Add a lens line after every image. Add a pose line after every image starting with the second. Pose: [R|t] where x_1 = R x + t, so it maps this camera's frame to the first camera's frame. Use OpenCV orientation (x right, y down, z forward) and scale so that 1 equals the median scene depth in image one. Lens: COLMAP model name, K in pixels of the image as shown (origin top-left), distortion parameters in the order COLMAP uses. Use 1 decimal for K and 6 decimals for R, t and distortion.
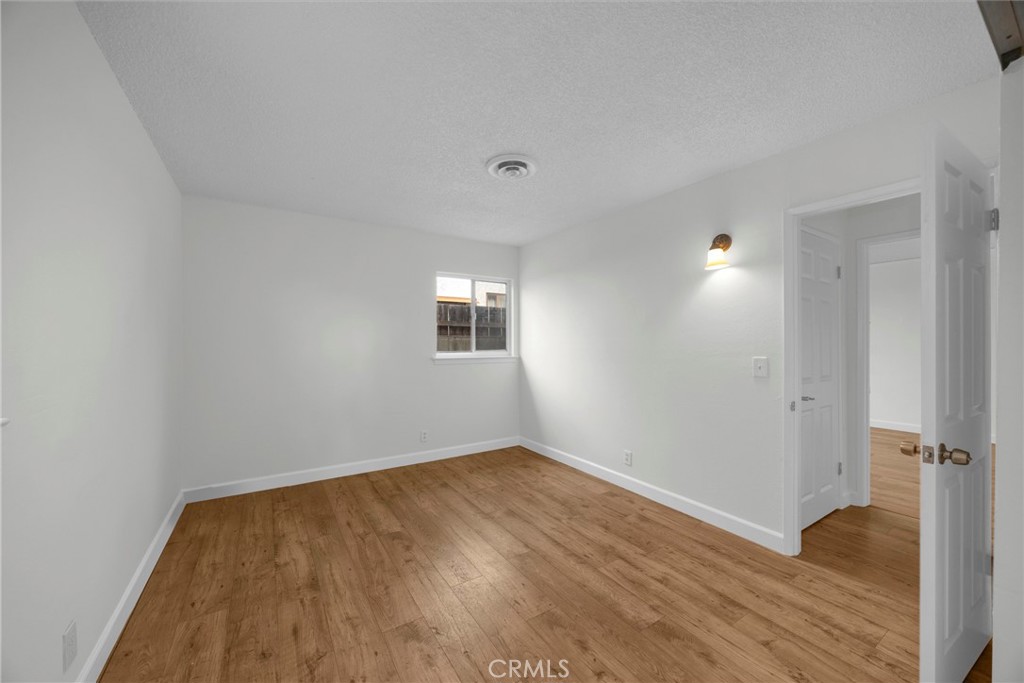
lens RADIAL K [[389.2, 0, 509.8], [0, 389.2, 340.8], [0, 0, 1]] dist [-0.000450, 0.000070]
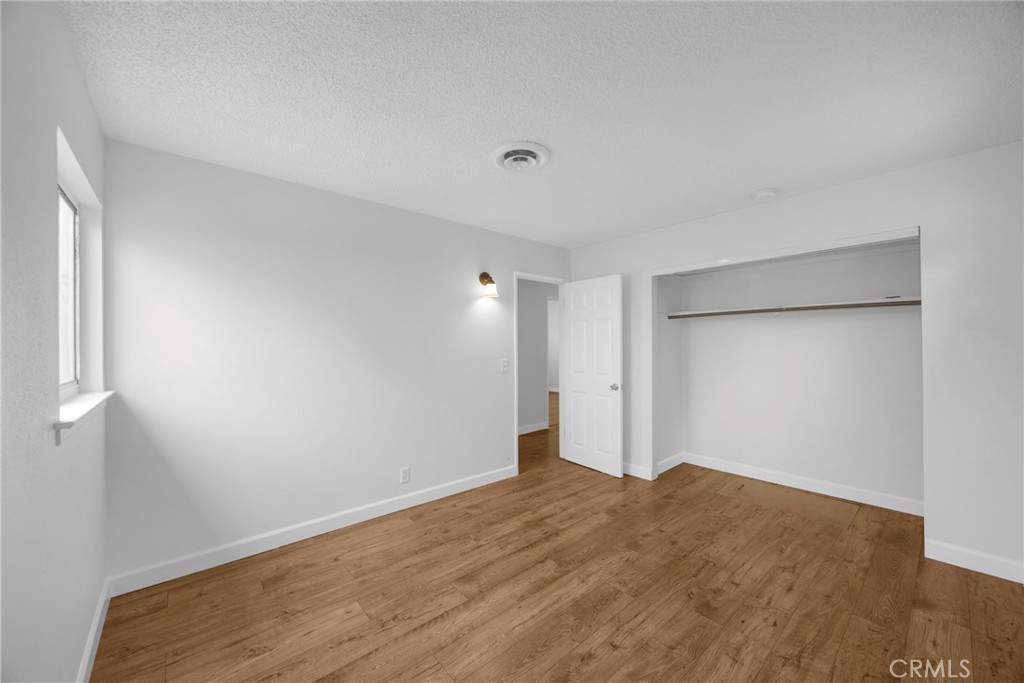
lens RADIAL K [[389.2, 0, 509.8], [0, 389.2, 340.8], [0, 0, 1]] dist [-0.000450, 0.000070]
pose [[-0.156555, 0.008096, 0.987636, -0.865535], [0.001291, 0.999967, -0.007992, -0.020931], [-0.987668, 0.000024, -0.156560, 1.162431]]
